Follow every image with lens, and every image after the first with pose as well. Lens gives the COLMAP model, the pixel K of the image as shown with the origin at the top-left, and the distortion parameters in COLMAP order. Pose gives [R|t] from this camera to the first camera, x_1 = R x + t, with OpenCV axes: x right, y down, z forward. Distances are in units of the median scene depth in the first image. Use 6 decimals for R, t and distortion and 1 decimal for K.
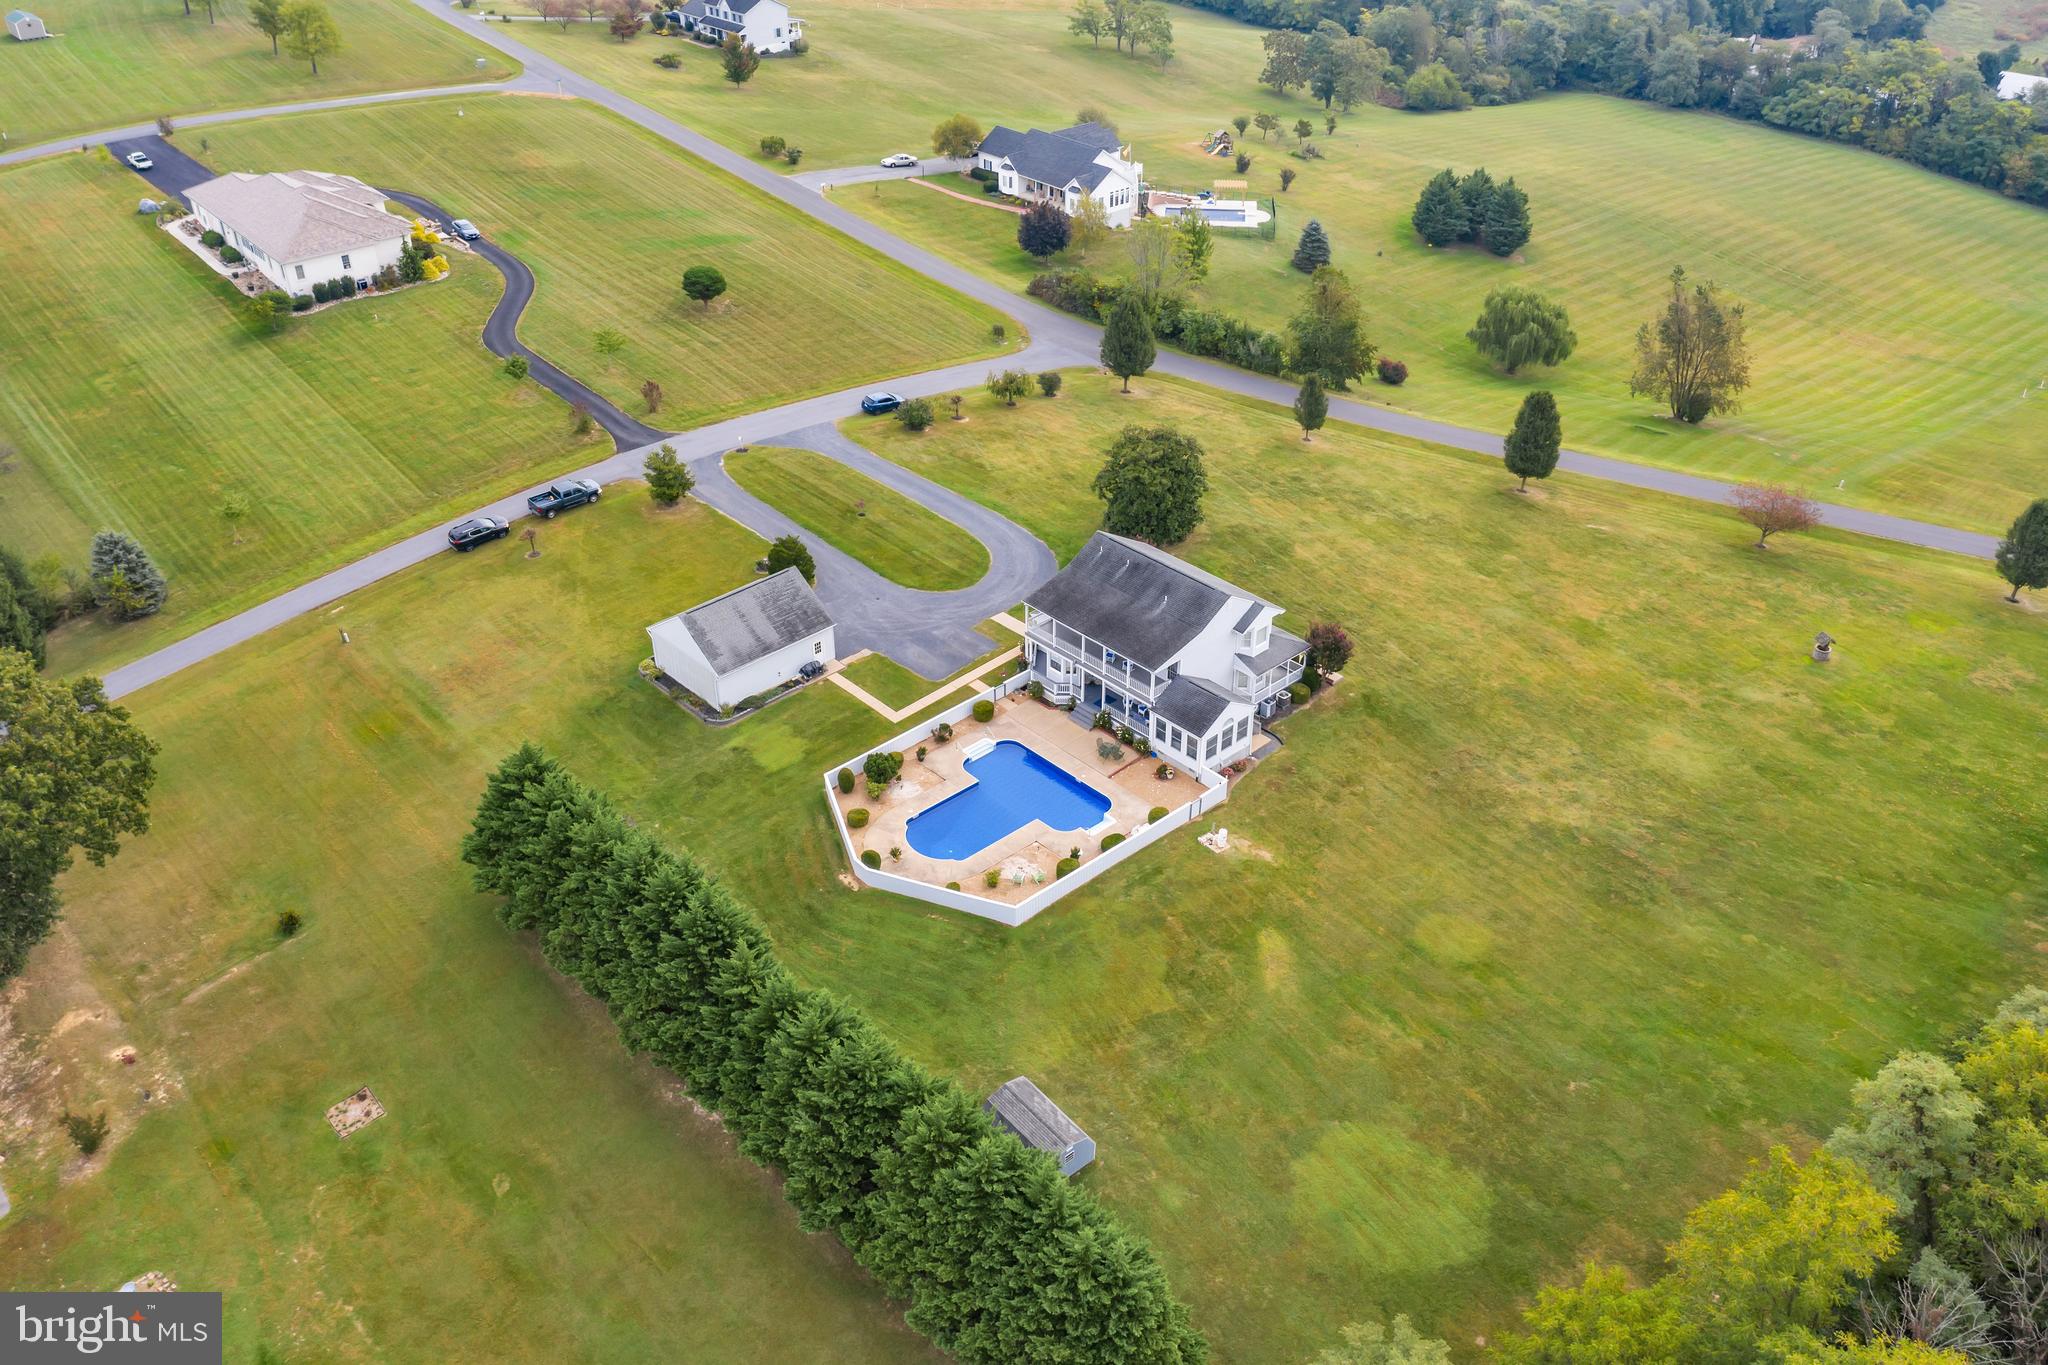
lens RADIAL K [[1665.2, 0, 1027.1], [0, 1665.2, 690.4], [0, 0, 1]] dist [-0.001683, 0.002500]
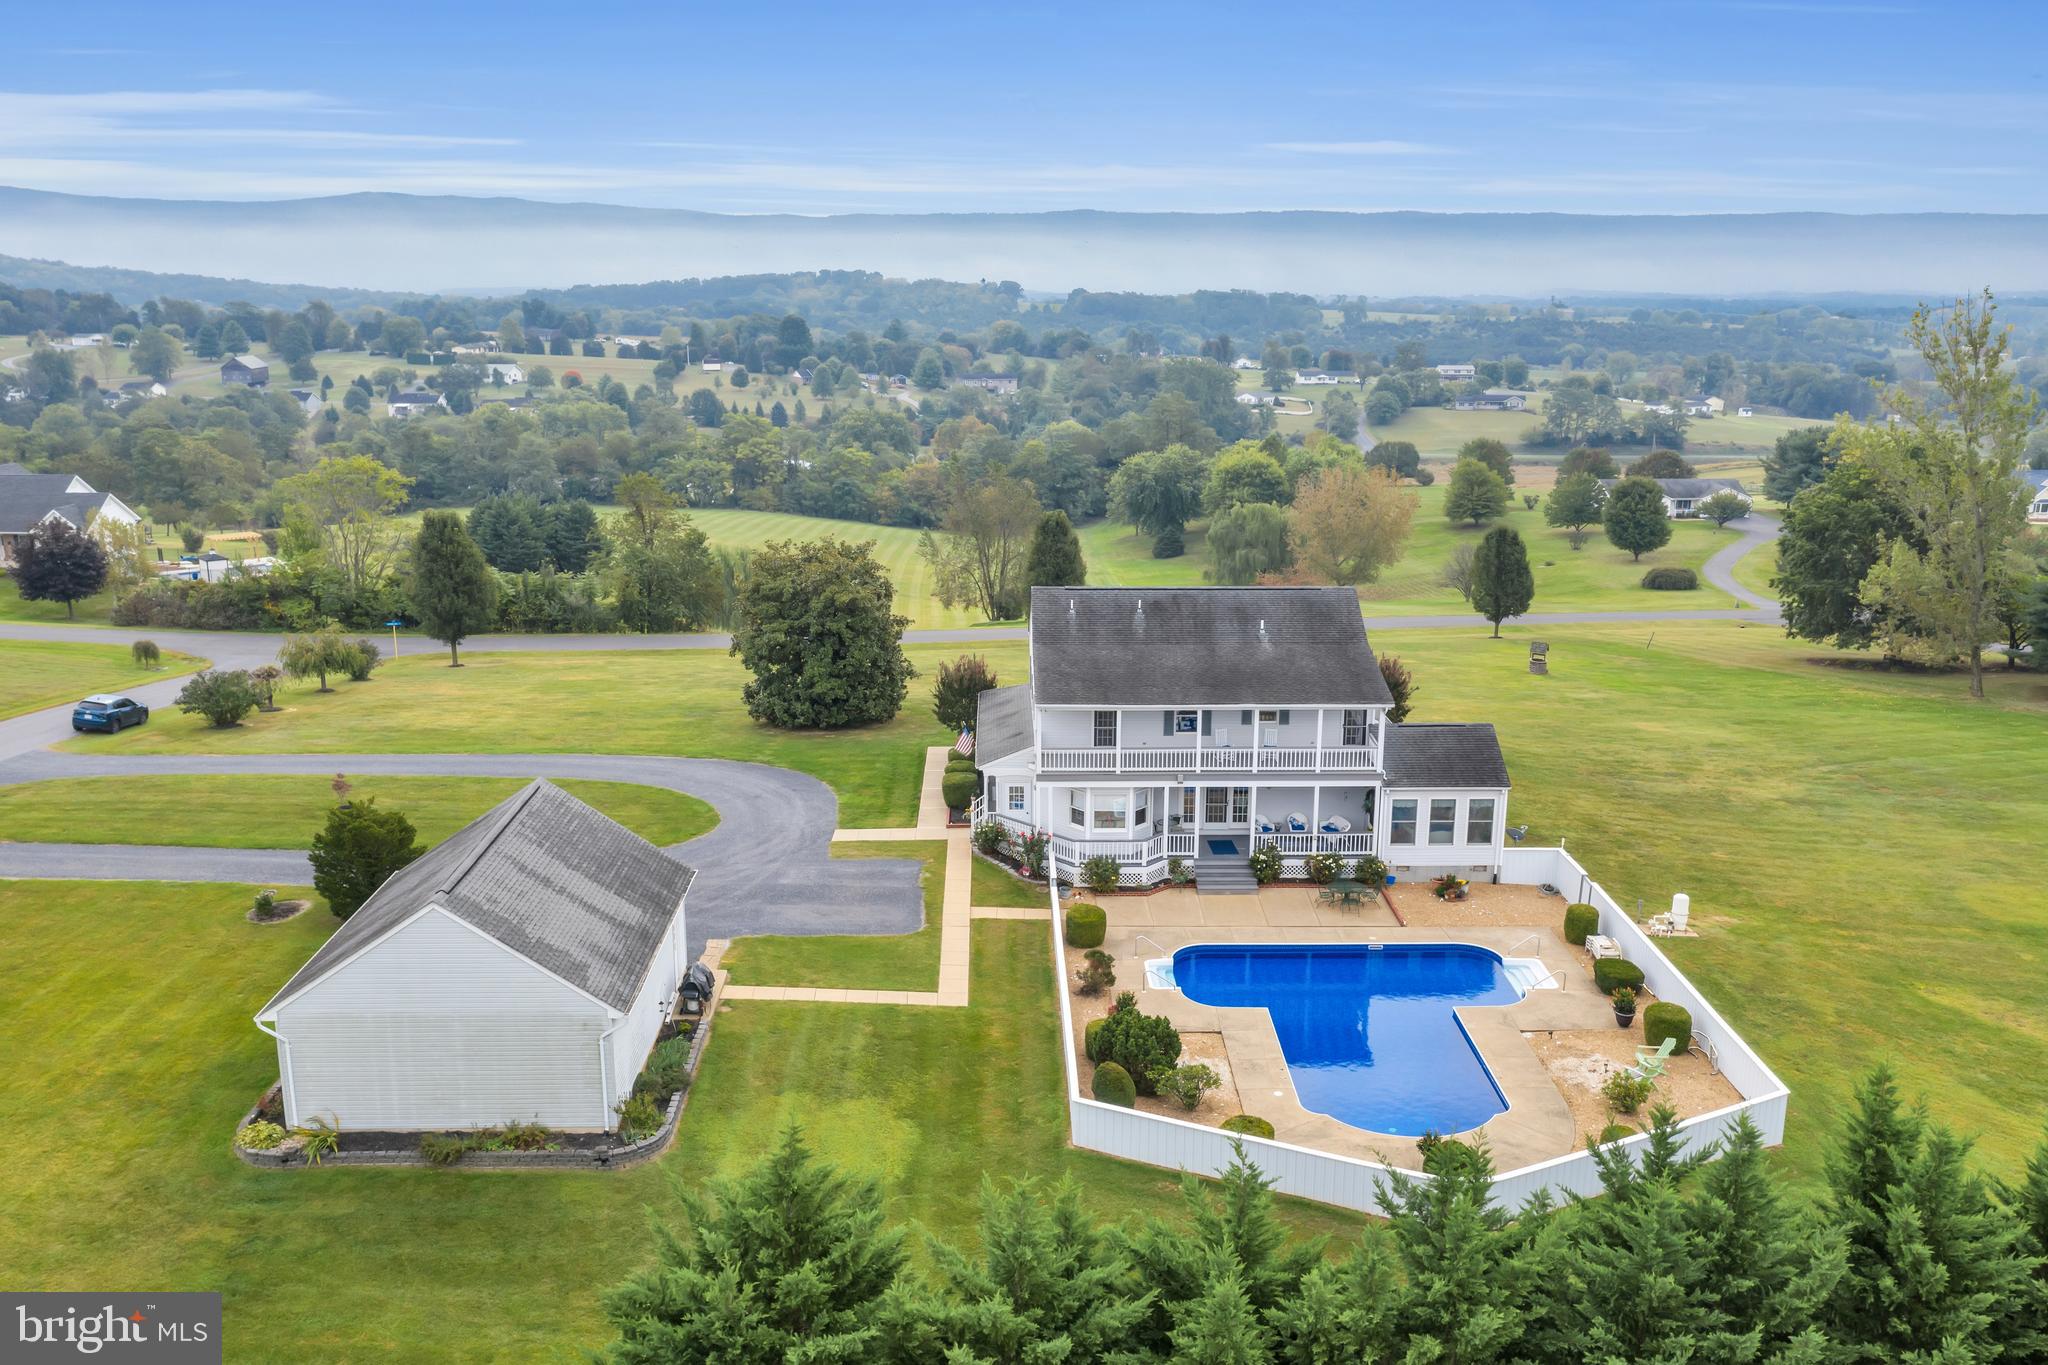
lens RADIAL K [[1665.2, 0, 1027.1], [0, 1665.2, 690.4], [0, 0, 1]] dist [-0.001683, 0.002500]
pose [[0.670514, -0.174242, 0.721145, -0.273041], [0.404910, 0.900440, -0.158919, 0.015478], [-0.621658, 0.398557, 0.674310, 0.497174]]
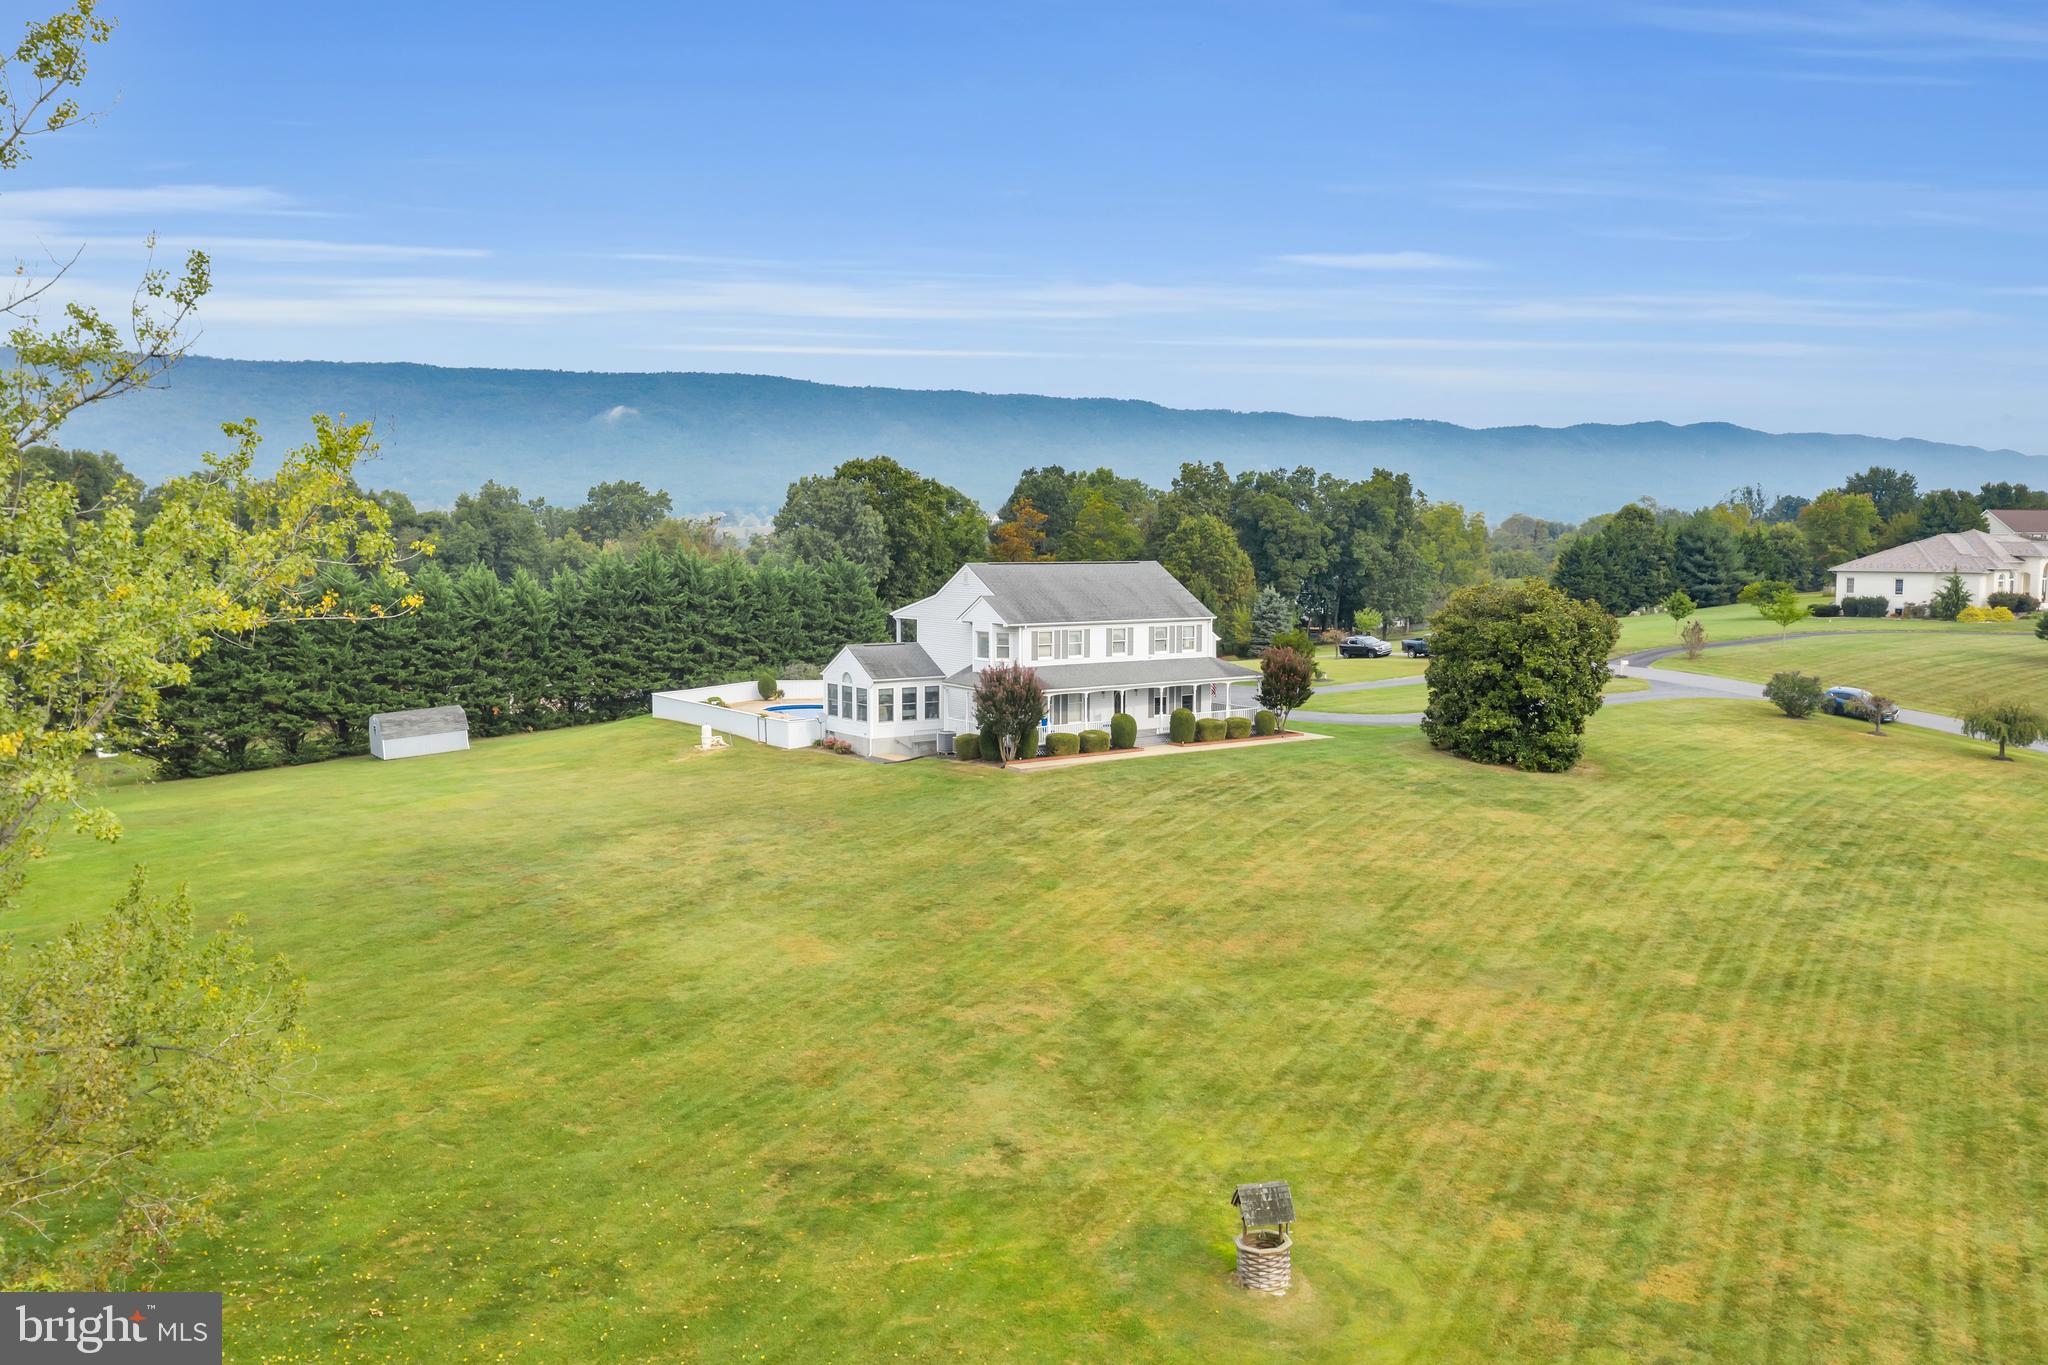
lens RADIAL K [[1665.2, 0, 1027.1], [0, 1665.2, 690.4], [0, 0, 1]] dist [-0.001683, 0.002500]
pose [[-0.128699, 0.095898, -0.987036, 0.626149], [-0.547016, 0.823332, 0.151318, -0.100243], [0.827170, 0.559399, -0.053504, 0.786688]]
